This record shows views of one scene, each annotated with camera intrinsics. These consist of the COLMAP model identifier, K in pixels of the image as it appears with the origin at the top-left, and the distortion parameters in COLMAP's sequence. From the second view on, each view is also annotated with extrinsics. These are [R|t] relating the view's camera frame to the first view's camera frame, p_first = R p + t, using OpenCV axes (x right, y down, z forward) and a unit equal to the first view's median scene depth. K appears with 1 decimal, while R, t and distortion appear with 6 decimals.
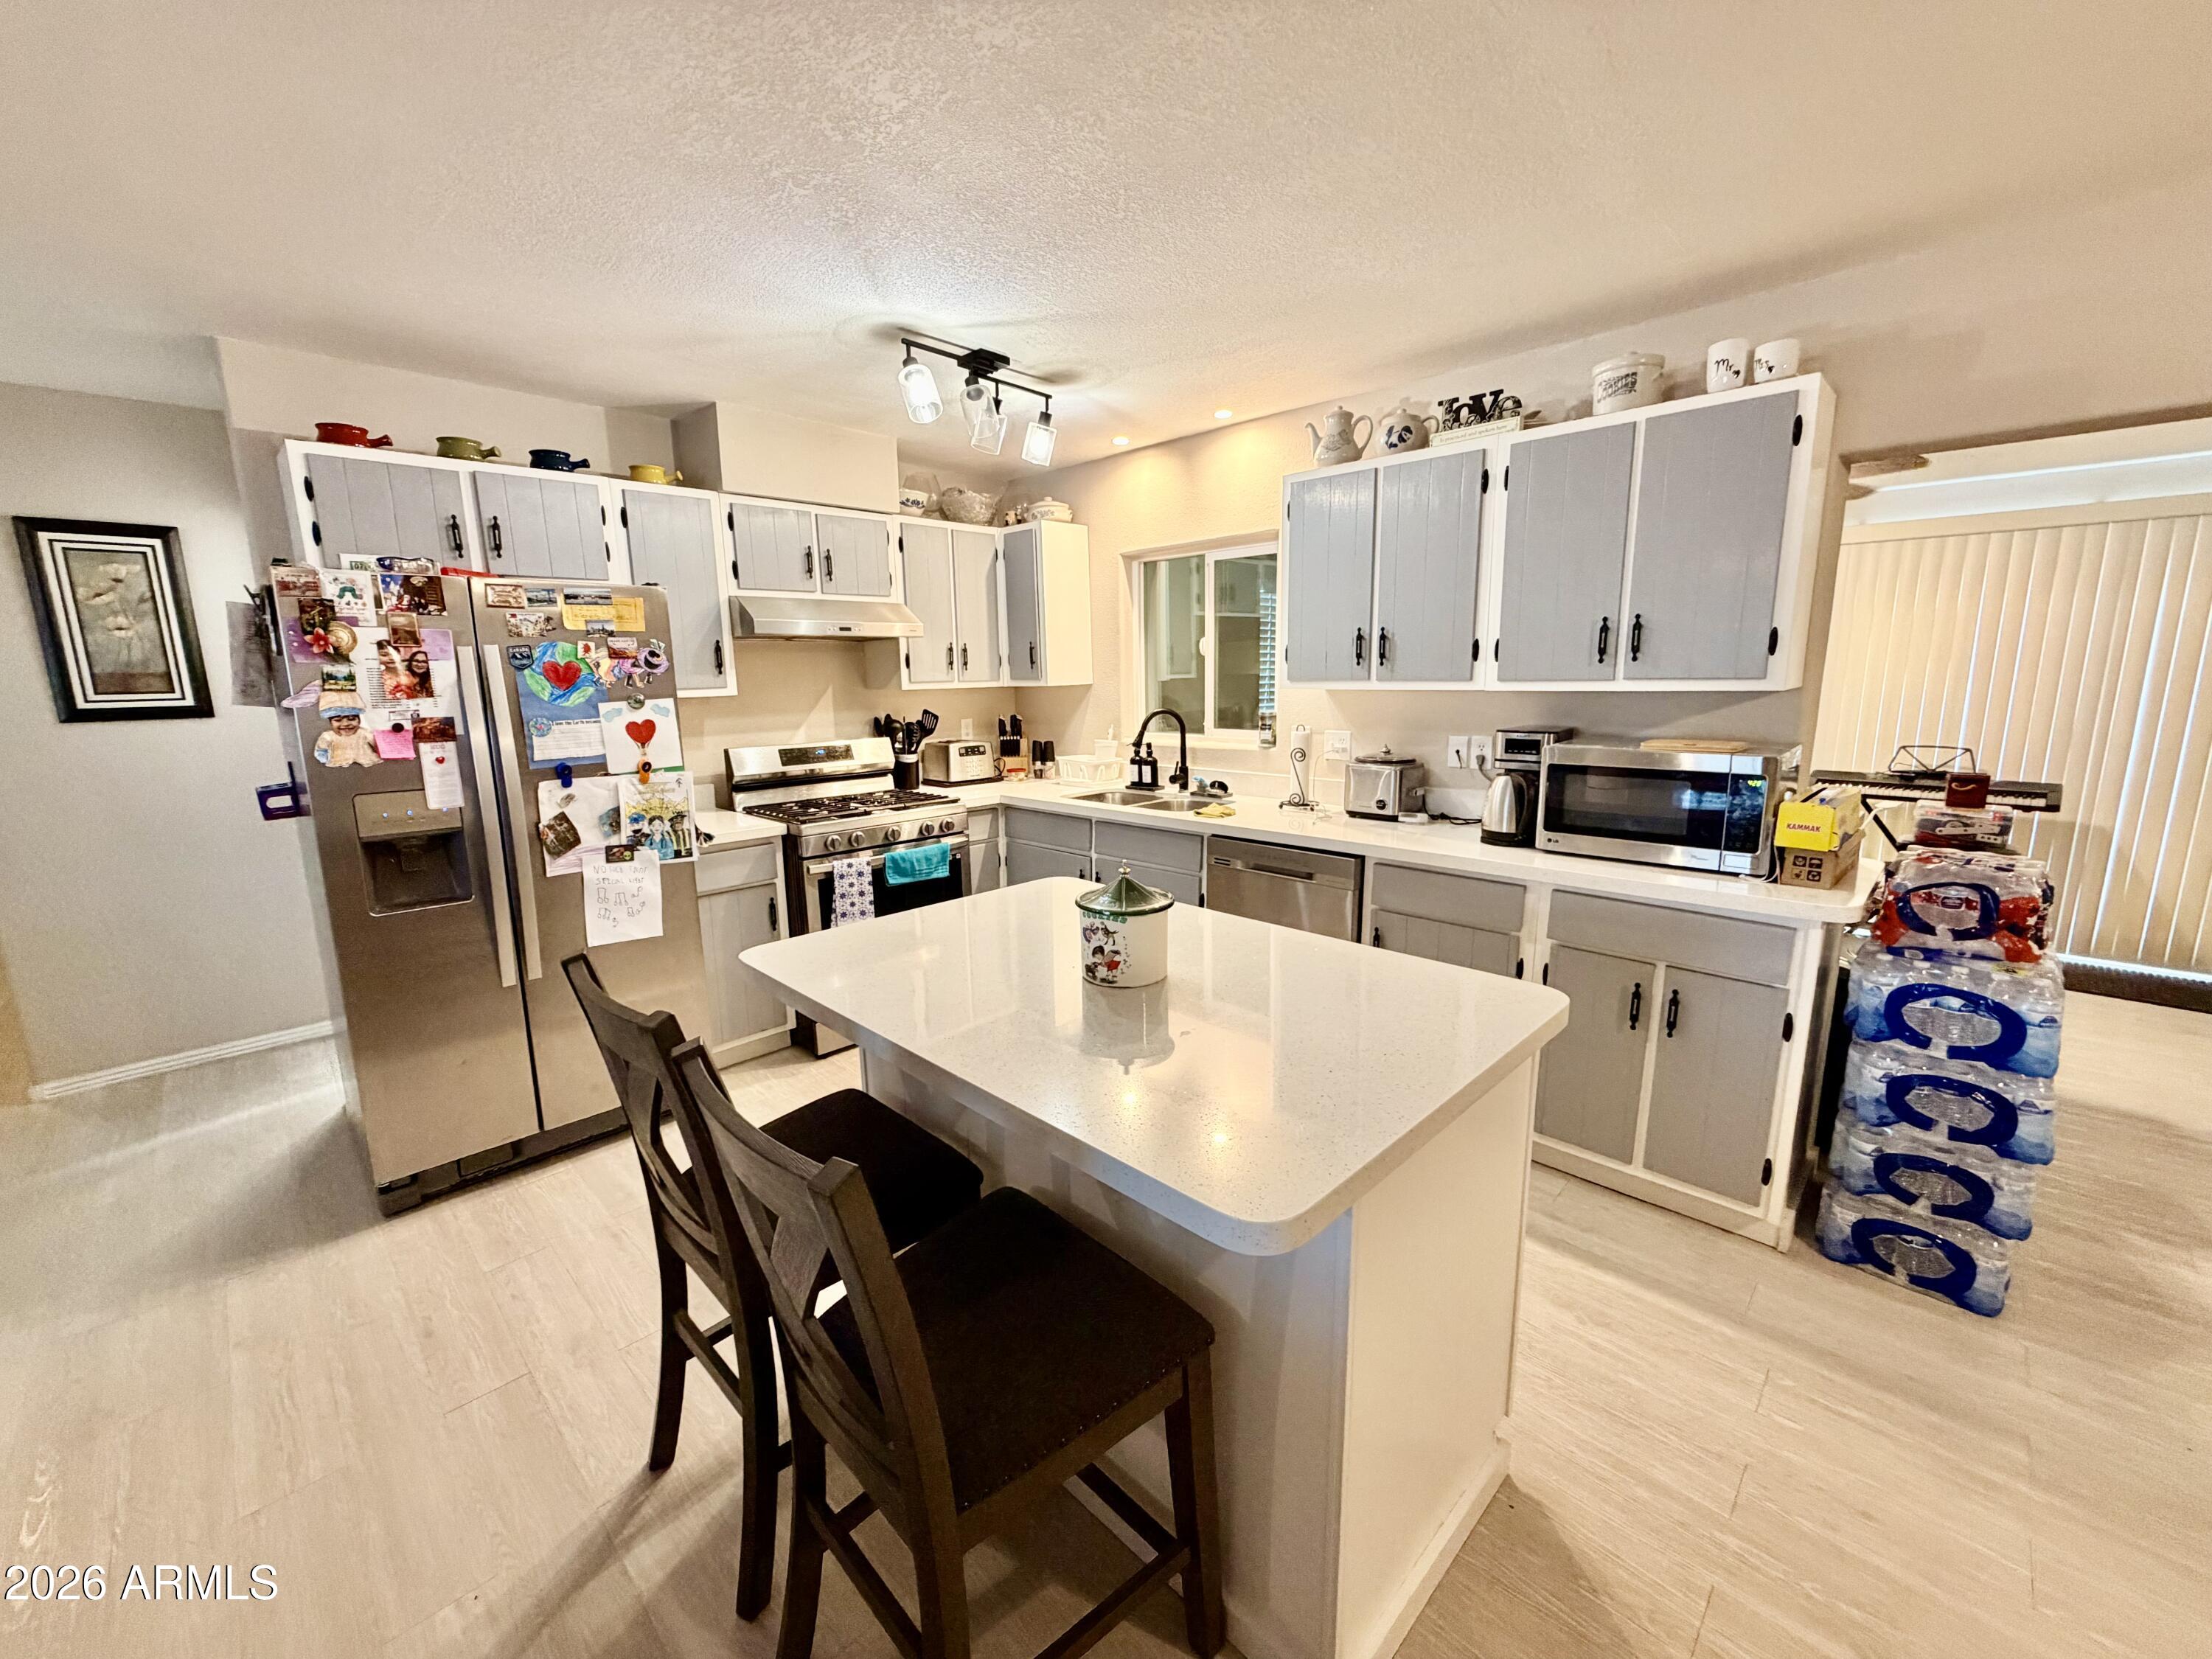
lens RADIAL K [[882.1, 0, 1102.0], [0, 882.1, 831.8], [0, 0, 1]] dist [-0.001417, -0.000302]
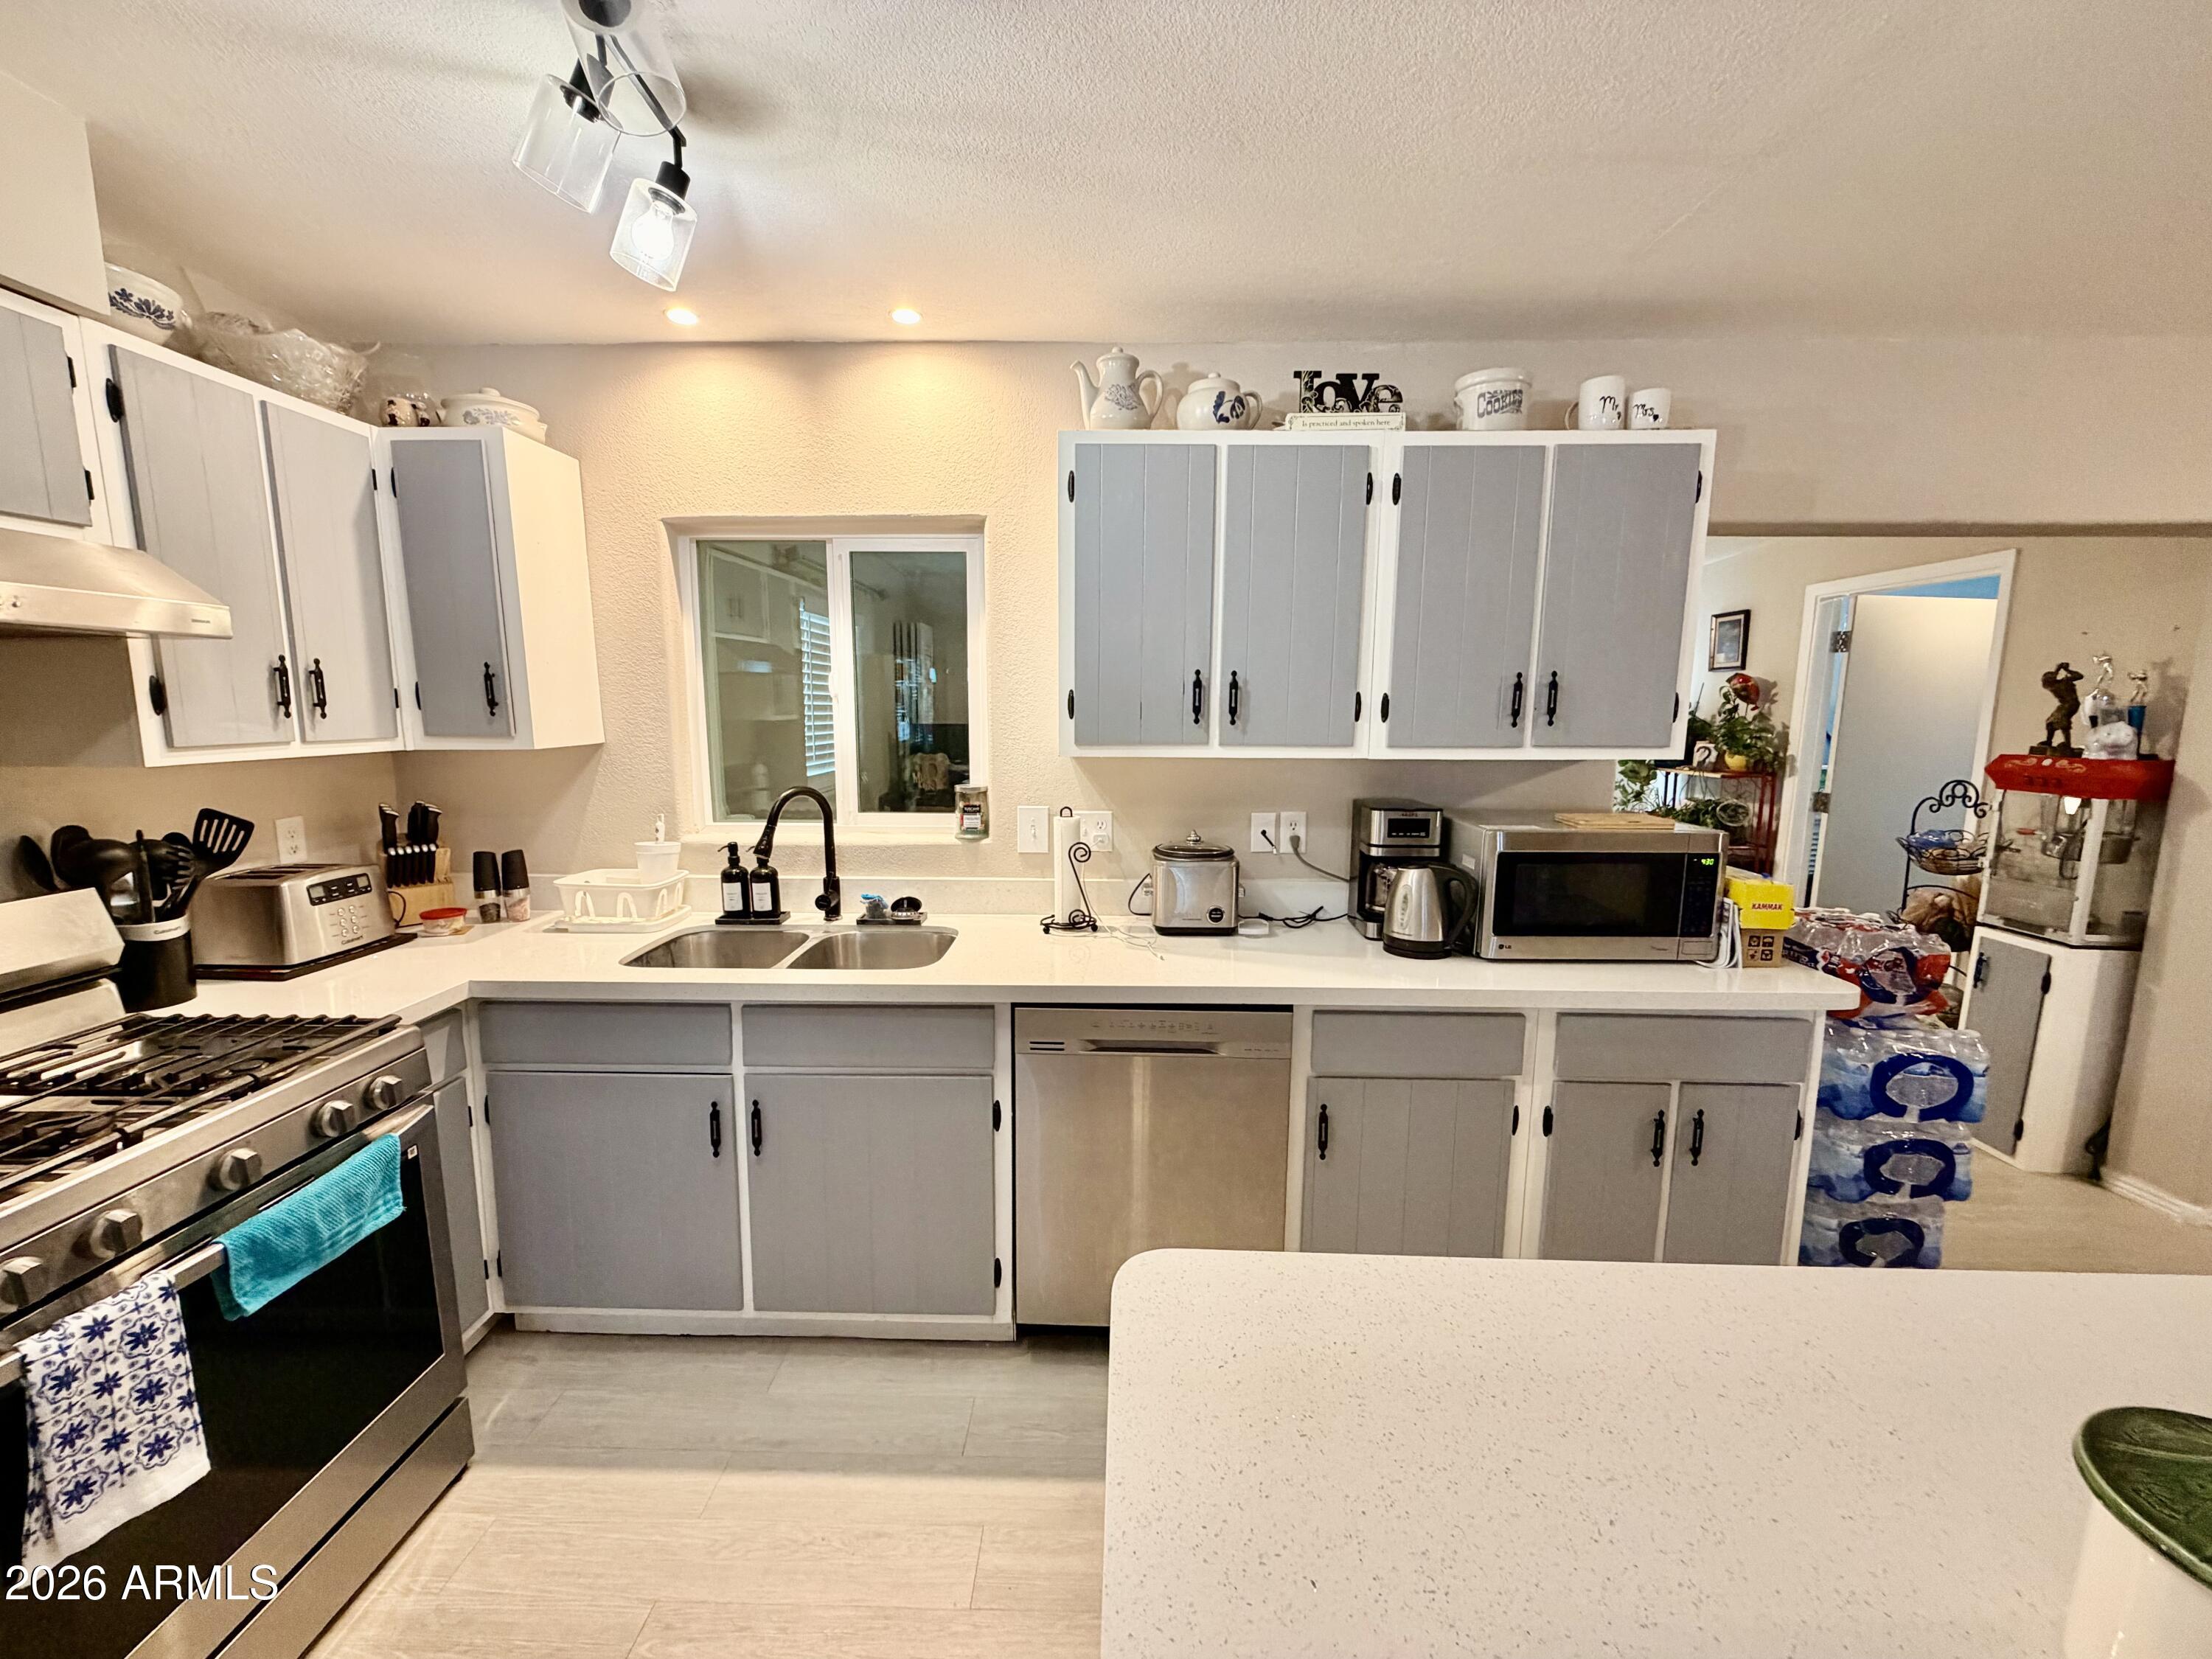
lens RADIAL K [[882.1, 0, 1101.2], [0, 882.1, 831.3], [0, 0, 1]] dist [-0.001417, -0.000302]
pose [[0.724299, -0.077679, 0.685097, -0.271453], [0.108425, 0.994103, -0.001915, -0.121996], [-0.680908, 0.075669, 0.728450, 0.605478]]
